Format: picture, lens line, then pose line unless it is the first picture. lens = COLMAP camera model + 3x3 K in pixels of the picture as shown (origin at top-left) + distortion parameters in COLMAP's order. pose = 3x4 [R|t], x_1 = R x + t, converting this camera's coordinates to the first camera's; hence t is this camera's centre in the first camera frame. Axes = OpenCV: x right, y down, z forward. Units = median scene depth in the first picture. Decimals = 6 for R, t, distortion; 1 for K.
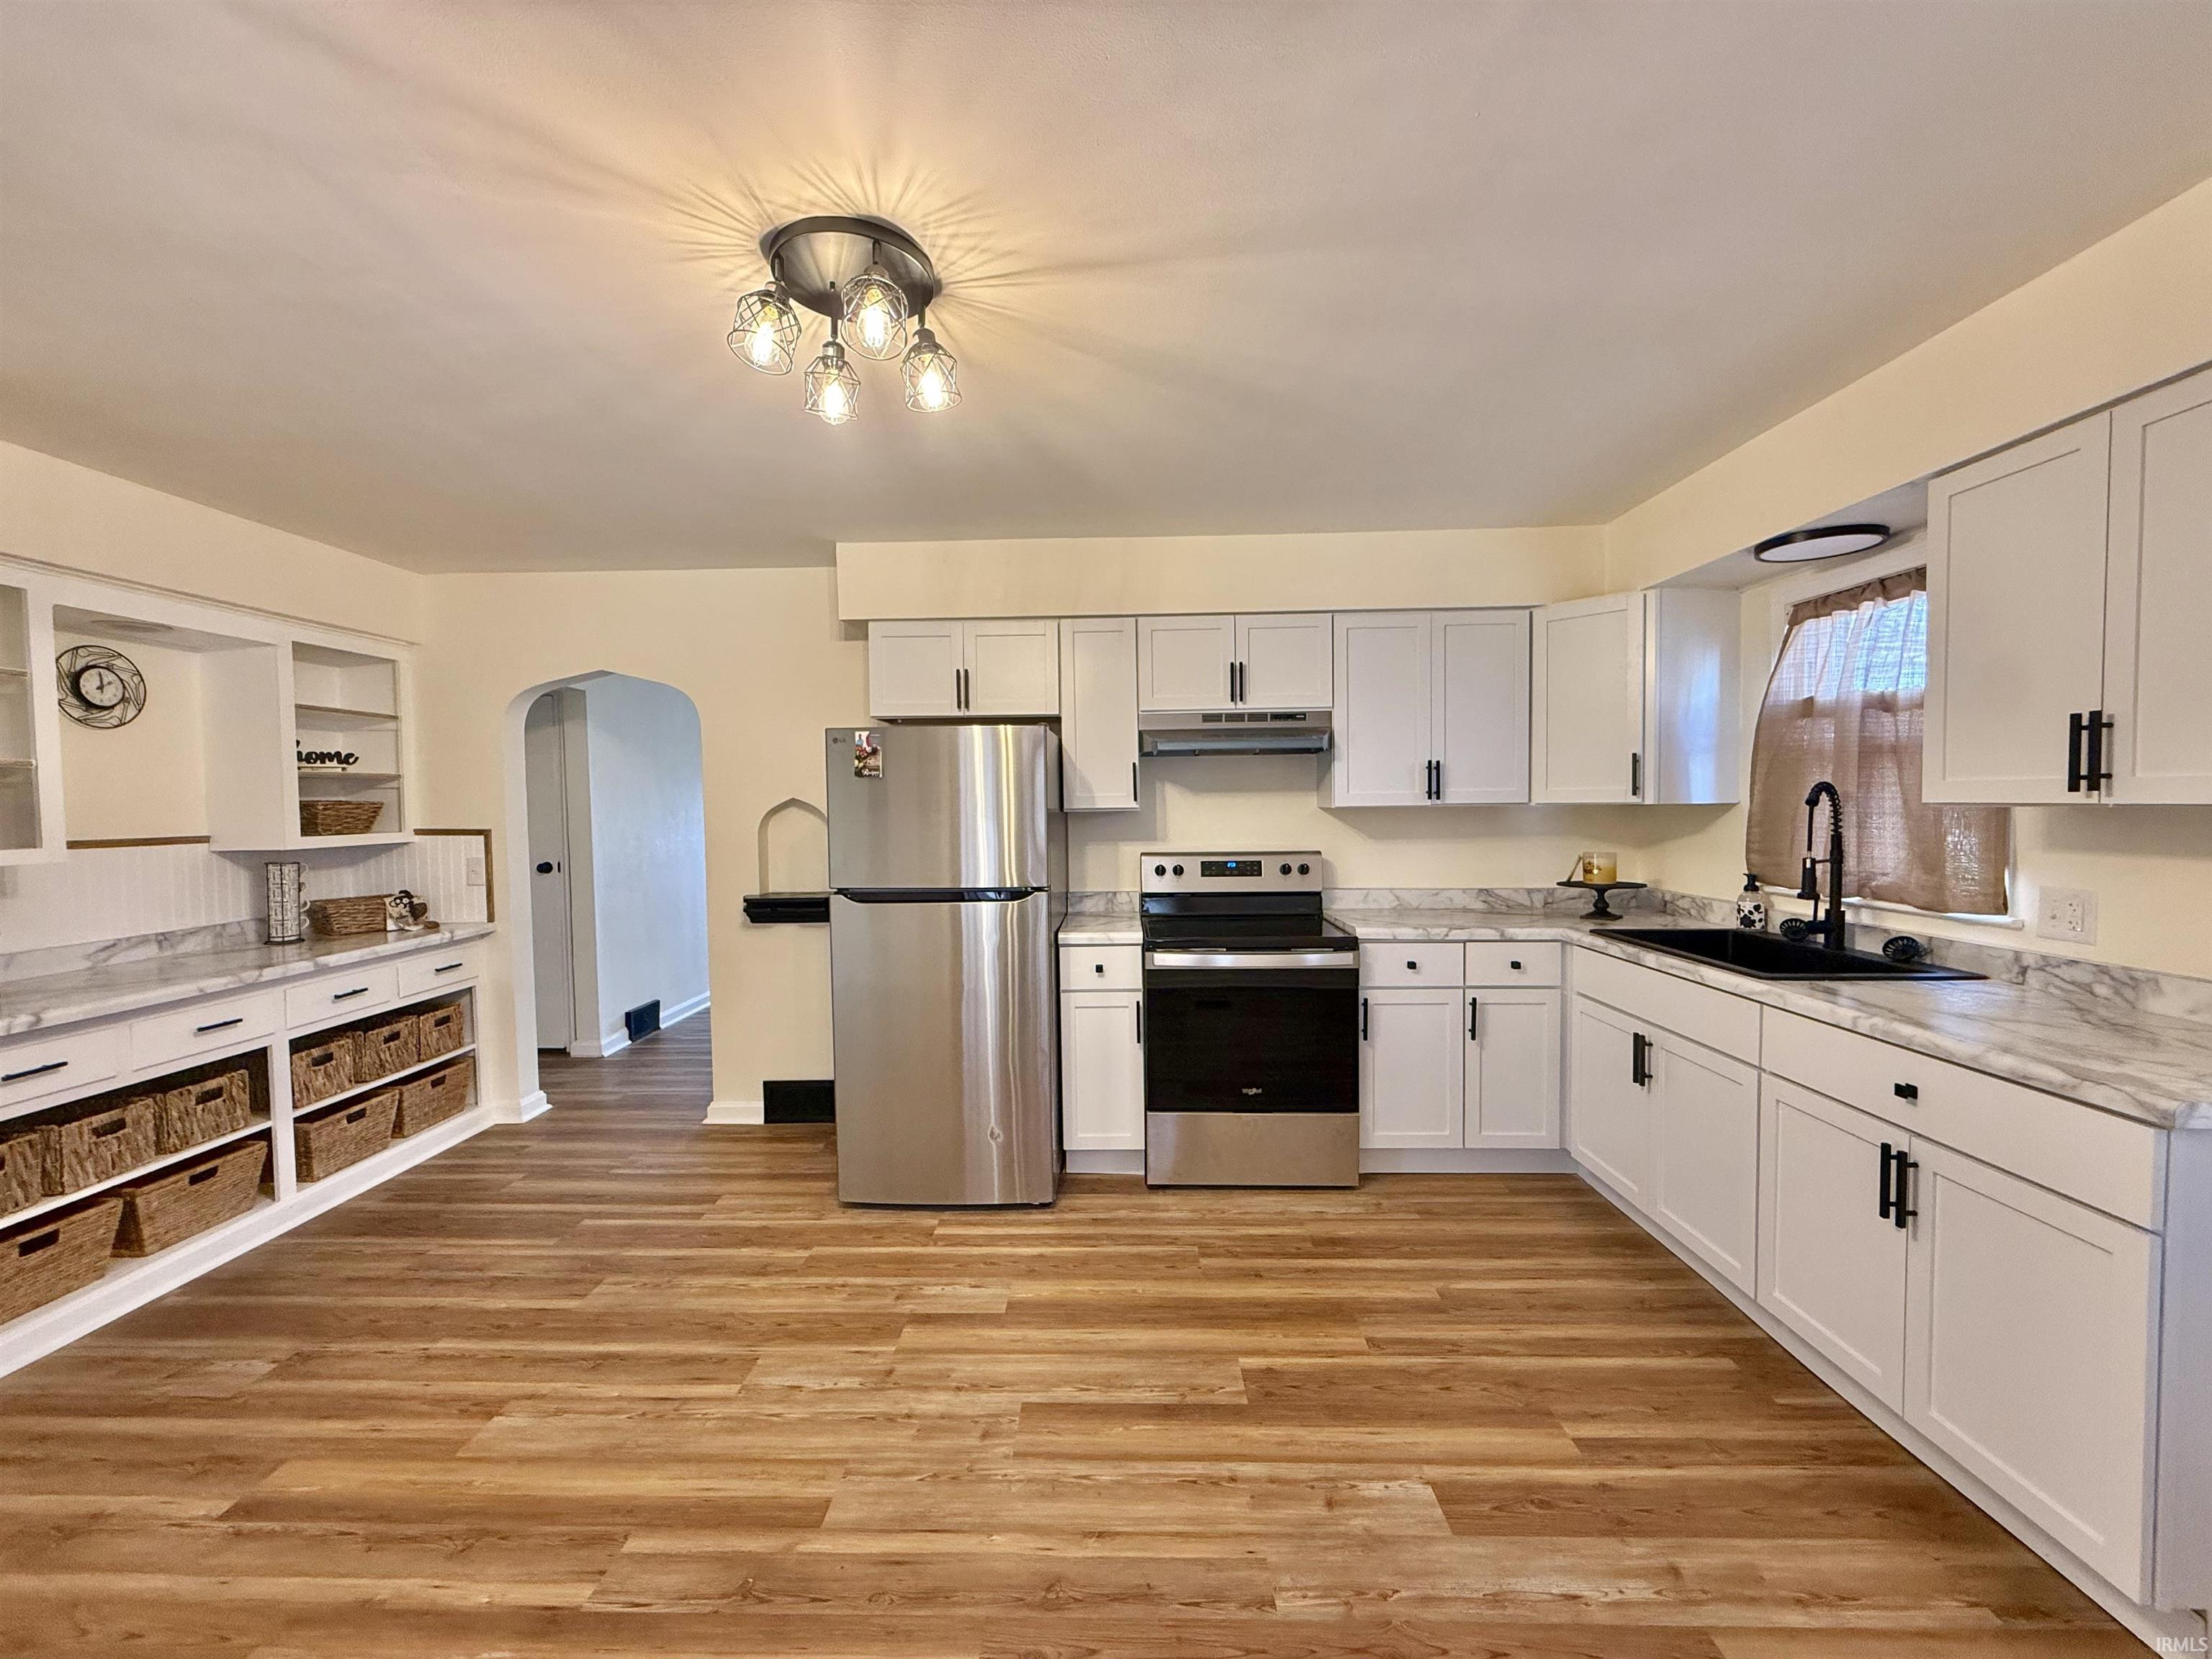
lens RADIAL K [[880.4, 0, 1099.0], [0, 880.4, 834.0], [0, 0, 1]] dist [0.001114, -0.000113]
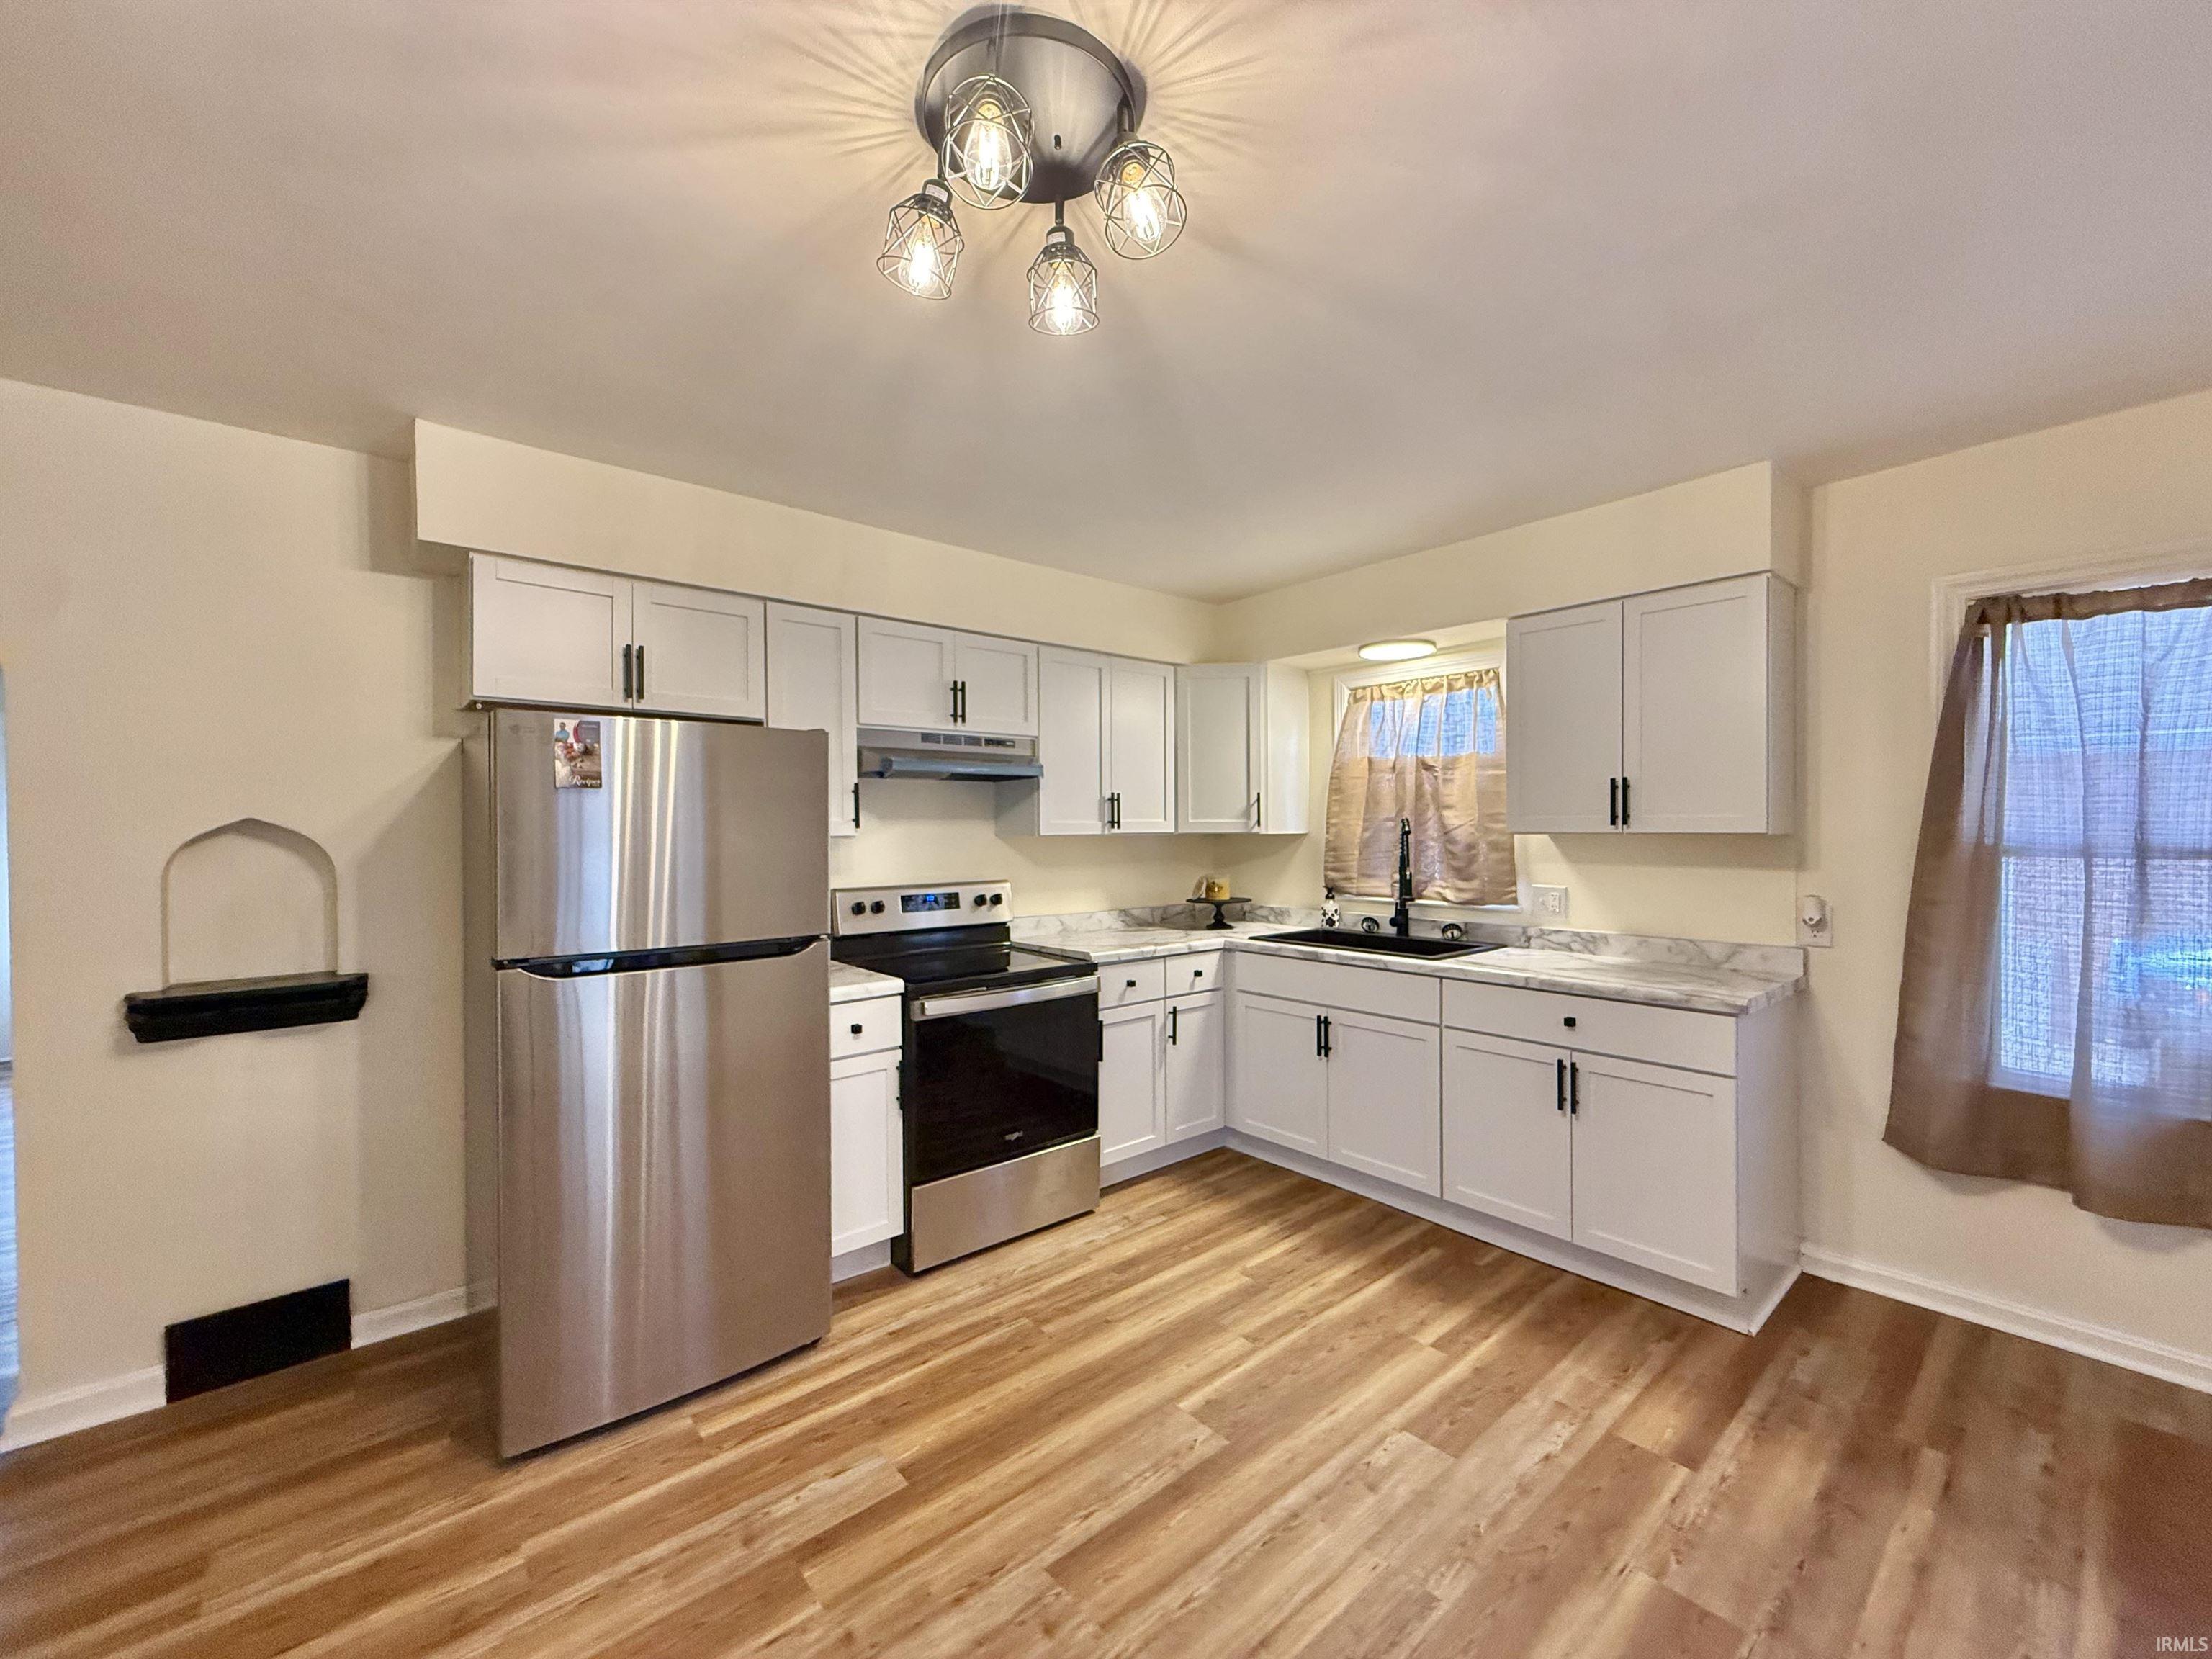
lens RADIAL K [[880.4, 0, 1099.0], [0, 880.4, 834.0], [0, 0, 1]] dist [0.001114, -0.000113]
pose [[0.744938, 0.004029, 0.667122, -0.387515], [0.020646, 0.999364, -0.029090, -0.001870], [-0.666814, 0.035443, 0.744381, 0.224188]]
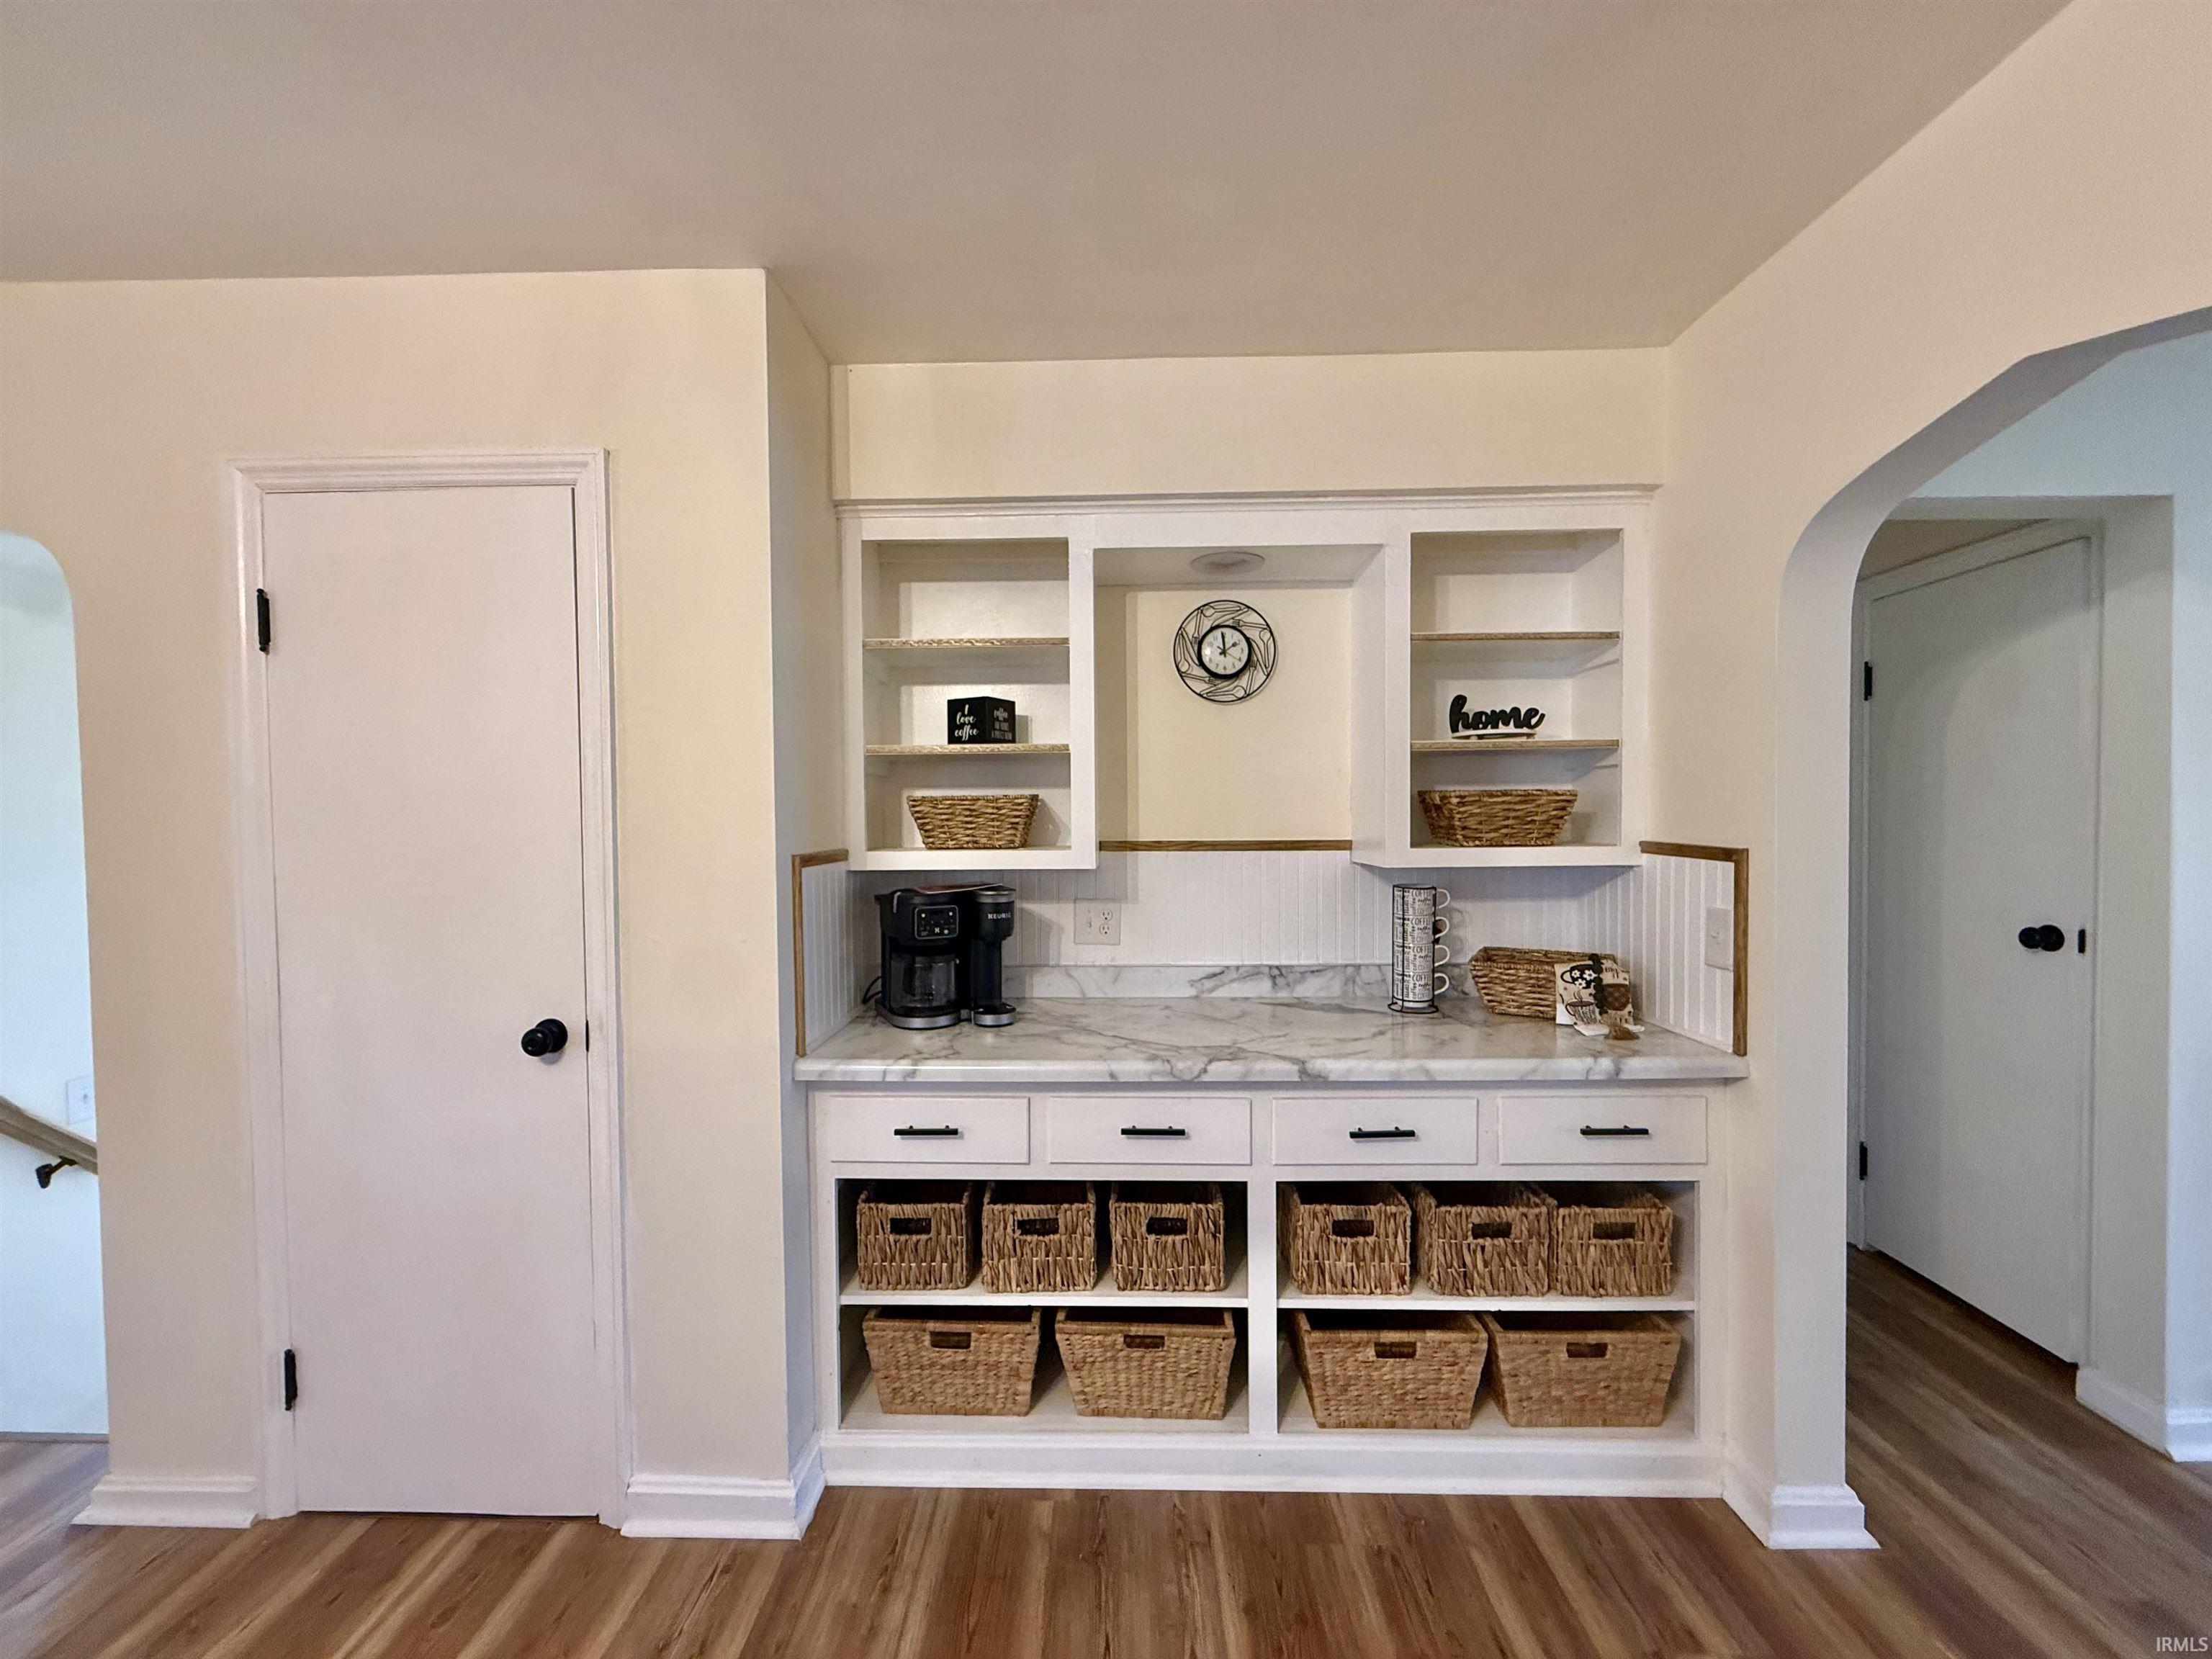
lens RADIAL K [[880.4, 0, 1099.0], [0, 880.4, 834.0], [0, 0, 1]] dist [0.001114, -0.000113]
pose [[0.005780, 0.033735, -0.999414, -0.302982], [-0.030714, 0.998965, 0.033542, -0.021994], [0.999512, 0.030502, 0.006810, 0.822012]]
